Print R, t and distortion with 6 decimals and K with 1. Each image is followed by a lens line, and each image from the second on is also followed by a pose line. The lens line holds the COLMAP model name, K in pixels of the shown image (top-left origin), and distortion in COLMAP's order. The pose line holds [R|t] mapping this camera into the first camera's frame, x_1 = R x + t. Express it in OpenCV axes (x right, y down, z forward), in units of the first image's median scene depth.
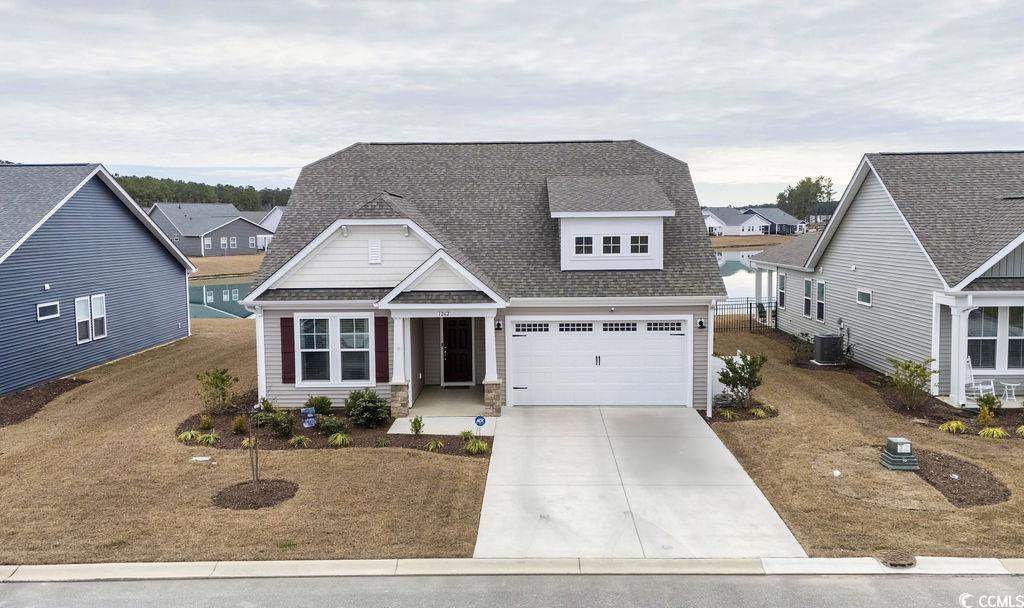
lens RADIAL K [[863.8, 0, 502.2], [0, 863.8, 291.0], [0, 0, 1]] dist [0.058400, -0.003691]
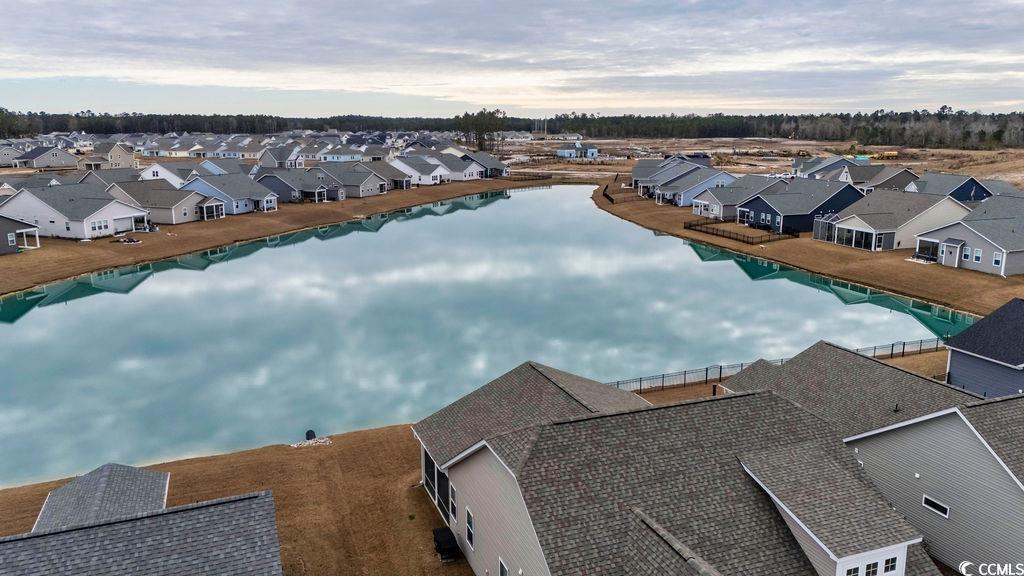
lens RADIAL K [[747.0, 0, 499.2], [0, 747.0, 287.5], [0, 0, 1]] dist [0.104949, -0.116186]
pose [[0.924391, -0.080897, 0.372769, -0.676361], [0.030447, 0.989783, 0.139295, -0.582538], [-0.380229, -0.117413, 0.917409, 0.322244]]
